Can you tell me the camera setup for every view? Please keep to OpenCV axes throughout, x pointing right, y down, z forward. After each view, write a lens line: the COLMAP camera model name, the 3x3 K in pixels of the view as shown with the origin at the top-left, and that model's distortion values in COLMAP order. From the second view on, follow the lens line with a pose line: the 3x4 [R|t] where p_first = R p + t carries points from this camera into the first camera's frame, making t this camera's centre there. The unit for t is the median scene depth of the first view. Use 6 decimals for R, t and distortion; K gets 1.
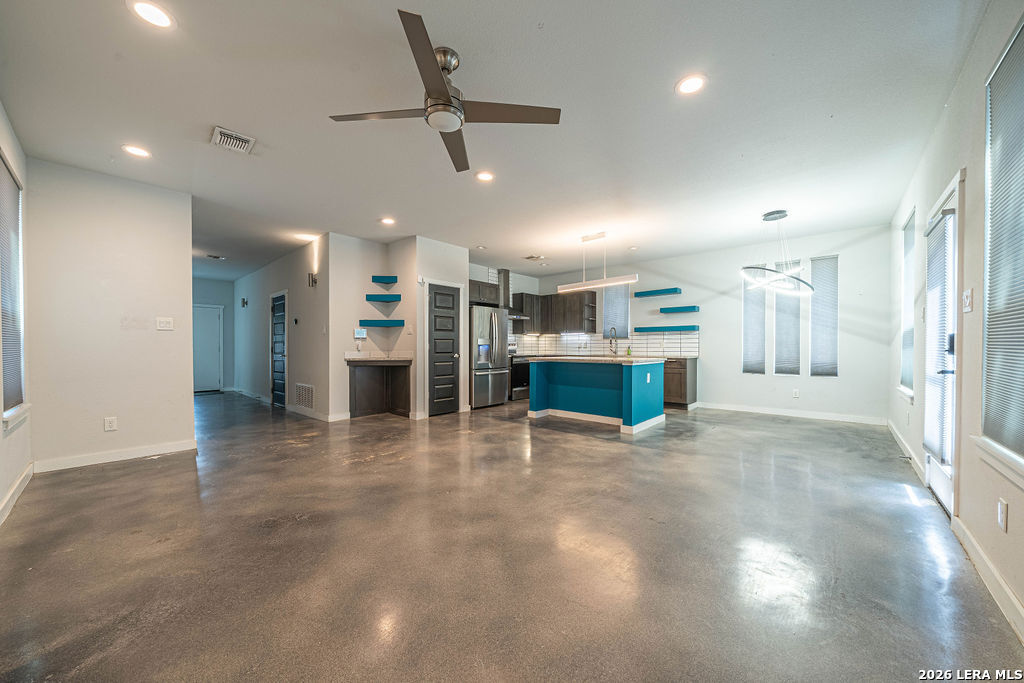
lens RADIAL K [[353.7, 0, 512.8], [0, 353.7, 349.8], [0, 0, 1]] dist [-0.005007, 0.000186]
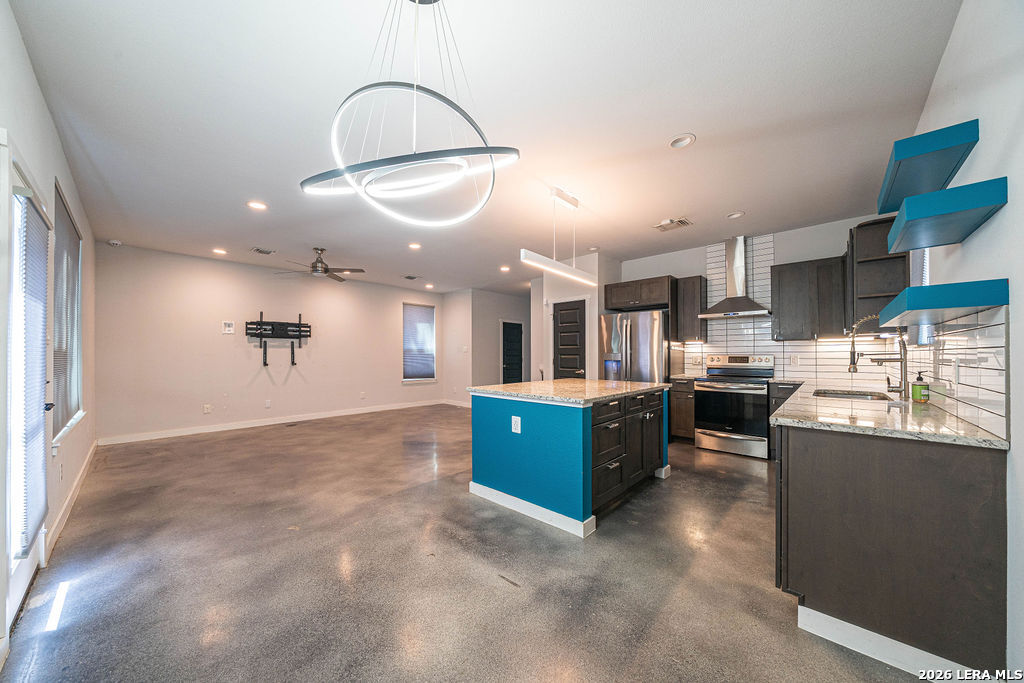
lens RADIAL K [[353.7, 0, 511.4], [0, 353.7, 351.0], [0, 0, 1]] dist [-0.005007, 0.000186]
pose [[-0.005571, -0.006996, -0.999960, 0.838725], [-0.008257, 0.999942, -0.006950, -0.031891], [0.999950, 0.008218, -0.005629, 0.865652]]
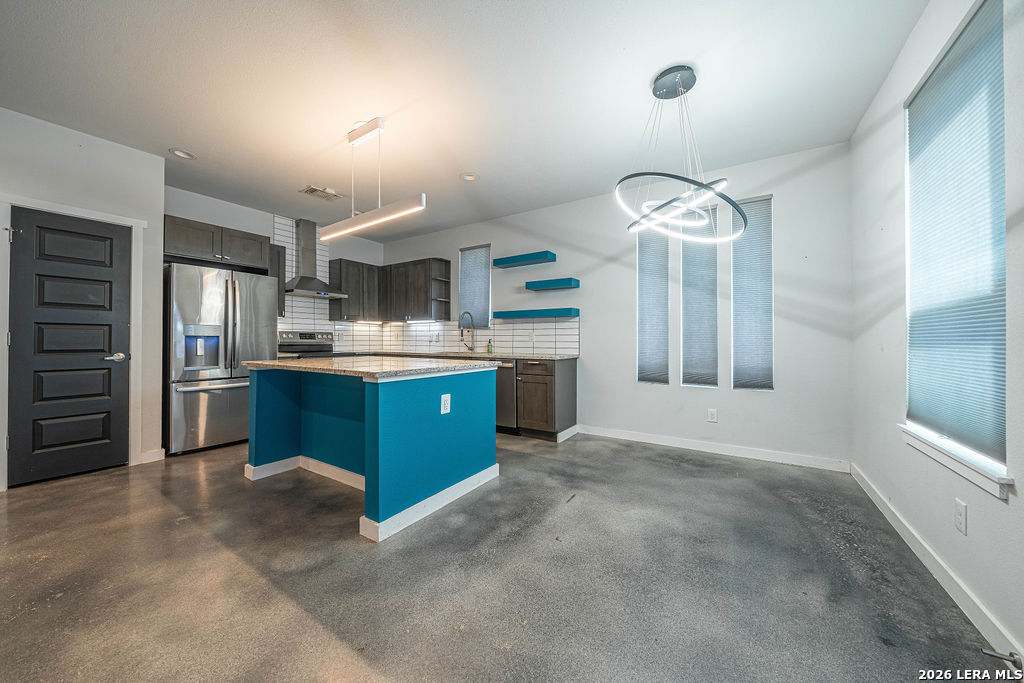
lens RADIAL K [[353.7, 0, 508.5], [0, 353.7, 335.7], [0, 0, 1]] dist [-0.005007, 0.000186]
pose [[0.987217, 0.004933, 0.159308, 0.338979], [-0.001807, 0.999803, -0.019762, -0.005578], [-0.159374, 0.019221, 0.987031, 0.429438]]
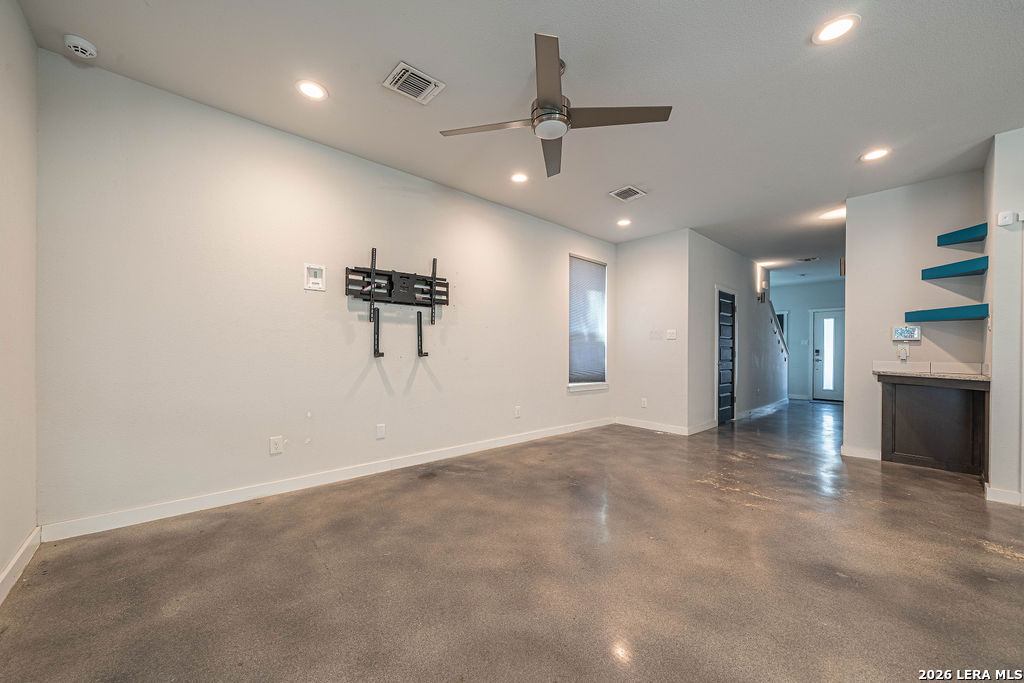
lens RADIAL K [[382.2, 0, 509.2], [0, 382.2, 350.7], [0, 0, 1]] dist [0.000411, 0.000073]
pose [[-0.098536, 0.000578, -0.995133, 0.327346], [-0.019880, 0.999799, 0.002550, -0.002564], [0.994935, 0.020035, -0.098505, 0.361566]]
